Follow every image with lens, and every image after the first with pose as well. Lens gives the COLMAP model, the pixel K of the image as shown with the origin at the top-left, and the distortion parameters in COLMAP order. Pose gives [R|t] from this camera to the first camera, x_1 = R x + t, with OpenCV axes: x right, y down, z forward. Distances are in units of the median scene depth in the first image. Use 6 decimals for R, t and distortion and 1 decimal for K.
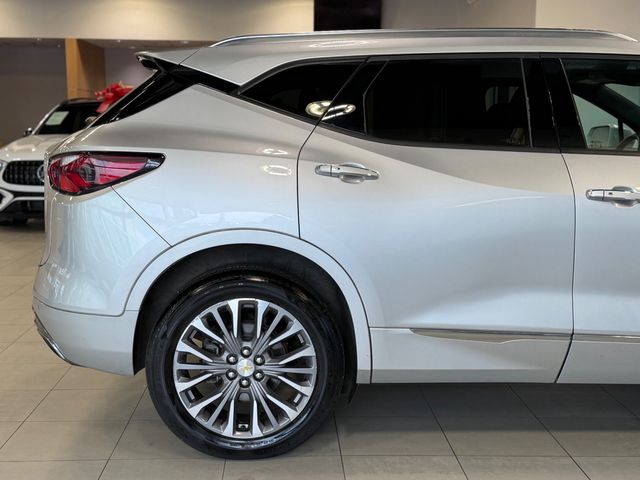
lens RADIAL K [[866.8, 0, 334.1], [0, 866.8, 255.6], [0, 0, 1]] dist [0.265682, 0.000000]
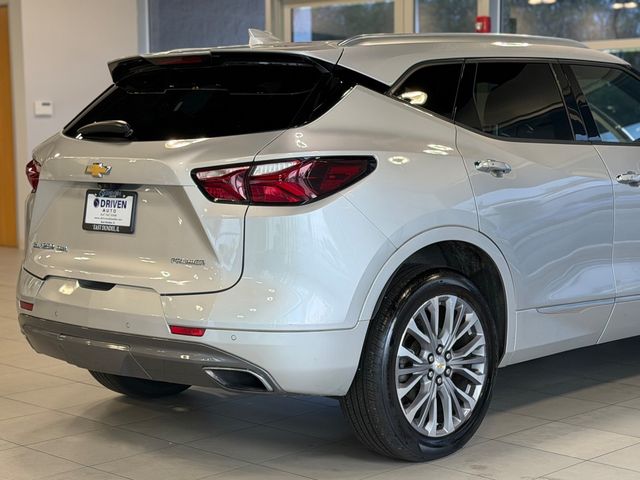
lens RADIAL K [[1272.6, 0, 350.8], [0, 1272.6, 244.2], [0, 0, 1]] dist [0.143901, 0.000000]
pose [[0.698297, -0.076860, 0.711670, -1.205998], [0.111356, 0.993779, -0.001936, -0.018327], [-0.707094, 0.080601, 0.702511, 0.032230]]
